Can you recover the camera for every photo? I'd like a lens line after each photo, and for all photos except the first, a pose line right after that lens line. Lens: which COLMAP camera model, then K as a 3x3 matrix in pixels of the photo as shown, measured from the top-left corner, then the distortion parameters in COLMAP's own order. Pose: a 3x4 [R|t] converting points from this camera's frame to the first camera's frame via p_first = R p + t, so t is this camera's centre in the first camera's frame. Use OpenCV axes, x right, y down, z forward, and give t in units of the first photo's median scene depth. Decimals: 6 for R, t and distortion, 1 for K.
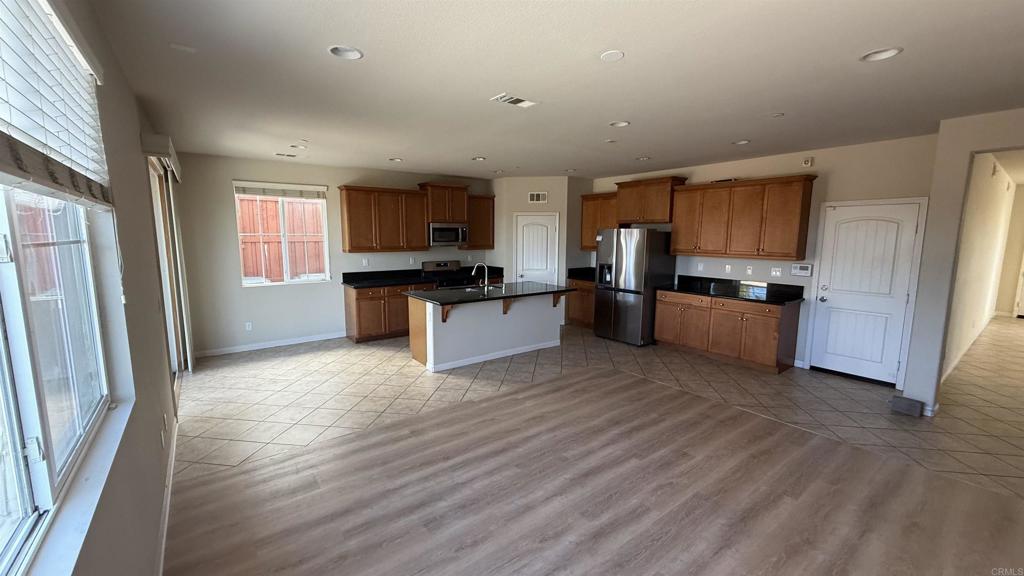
lens RADIAL K [[411.9, 0, 510.8], [0, 411.9, 288.7], [0, 0, 1]] dist [-0.001803, -0.000495]
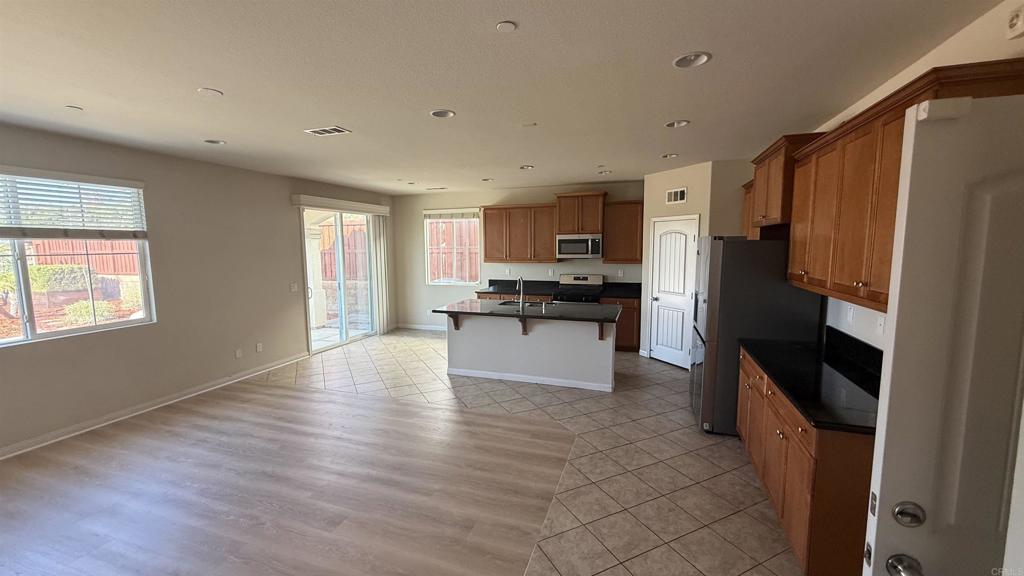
lens RADIAL K [[411.9, 0, 507.6], [0, 411.9, 287.1], [0, 0, 1]] dist [-0.001803, -0.000495]
pose [[0.550532, 0.078211, -0.831142, 0.688464], [-0.100719, 0.994552, 0.026873, -0.061342], [0.828716, 0.068917, 0.555410, 0.446504]]
